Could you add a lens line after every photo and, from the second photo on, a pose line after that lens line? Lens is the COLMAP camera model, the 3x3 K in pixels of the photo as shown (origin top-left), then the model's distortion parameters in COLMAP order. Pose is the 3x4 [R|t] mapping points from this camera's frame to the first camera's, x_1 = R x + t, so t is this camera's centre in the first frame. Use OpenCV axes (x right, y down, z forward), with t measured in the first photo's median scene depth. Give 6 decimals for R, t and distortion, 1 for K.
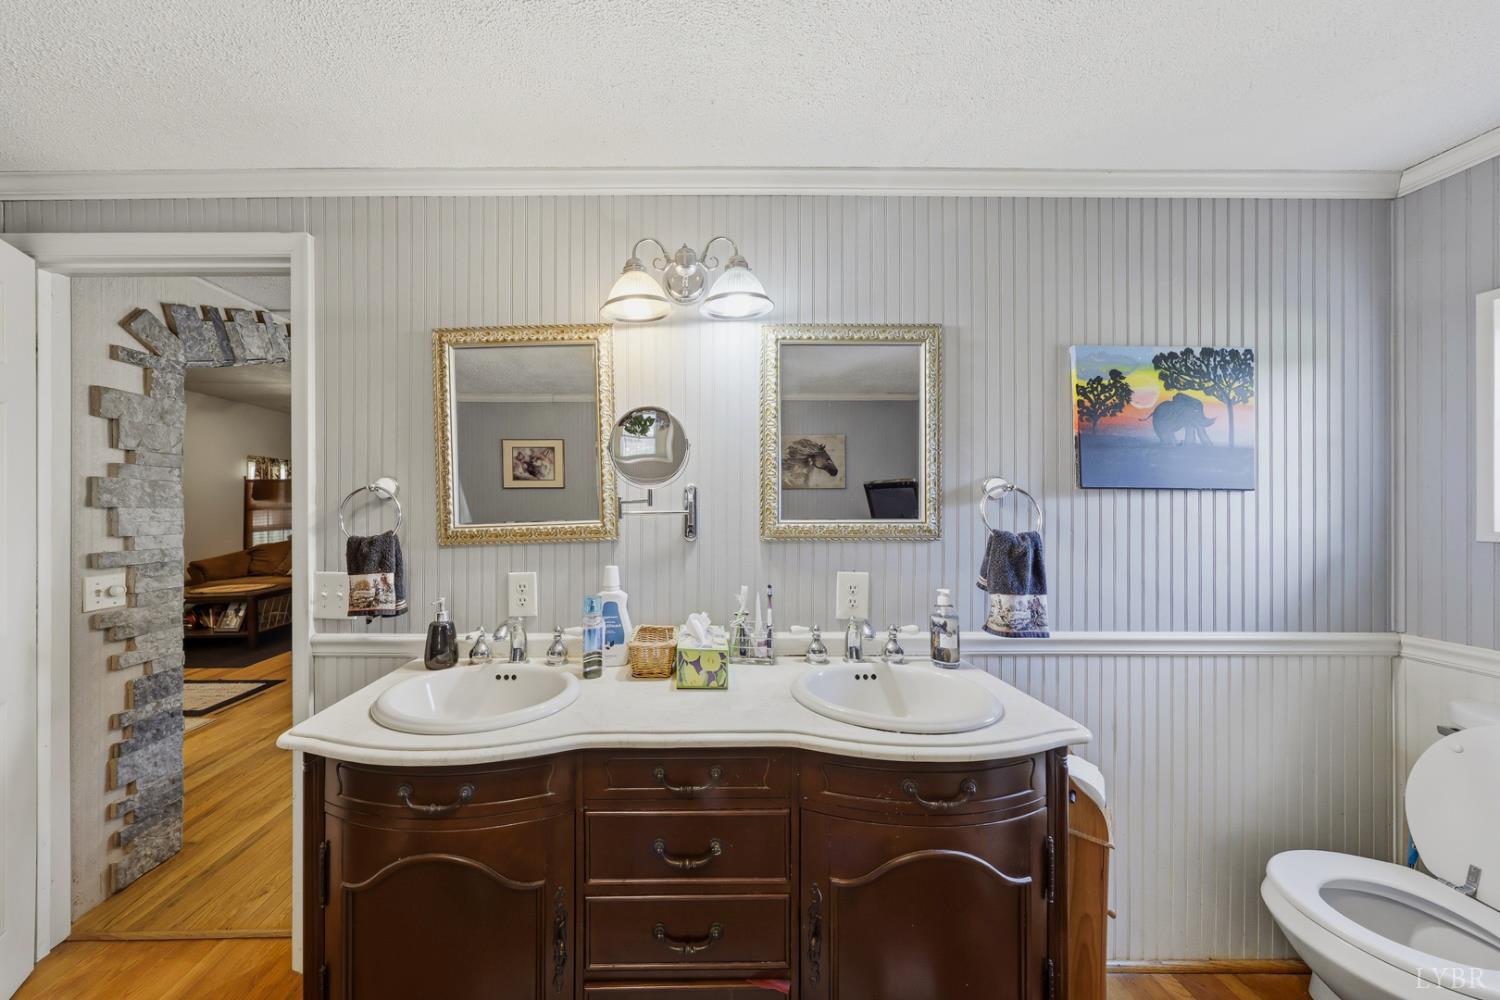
lens RADIAL K [[471.2, 0, 748.4], [0, 471.2, 496.1], [0, 0, 1]] dist [-0.001422, -0.000159]
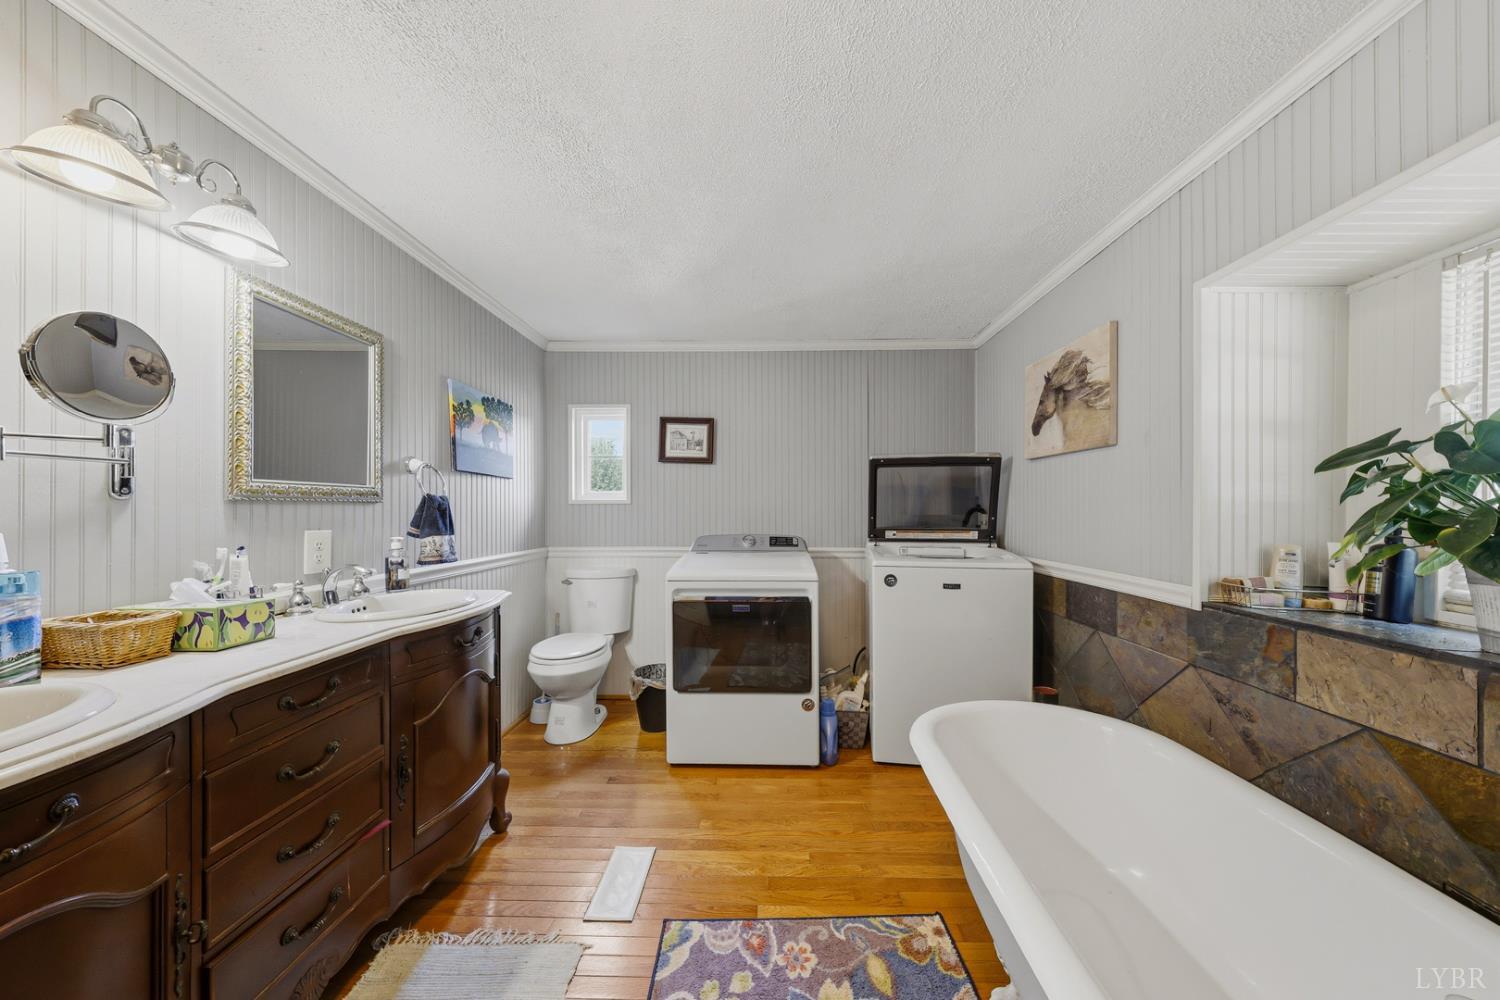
lens RADIAL K [[471.2, 0, 756.0], [0, 471.2, 506.7], [0, 0, 1]] dist [-0.001422, -0.000159]
pose [[0.031244, -0.000416, 0.999512, -0.871137], [0.003672, 0.999993, 0.000301, 0.112358], [-0.999505, 0.003661, 0.031246, -0.060287]]
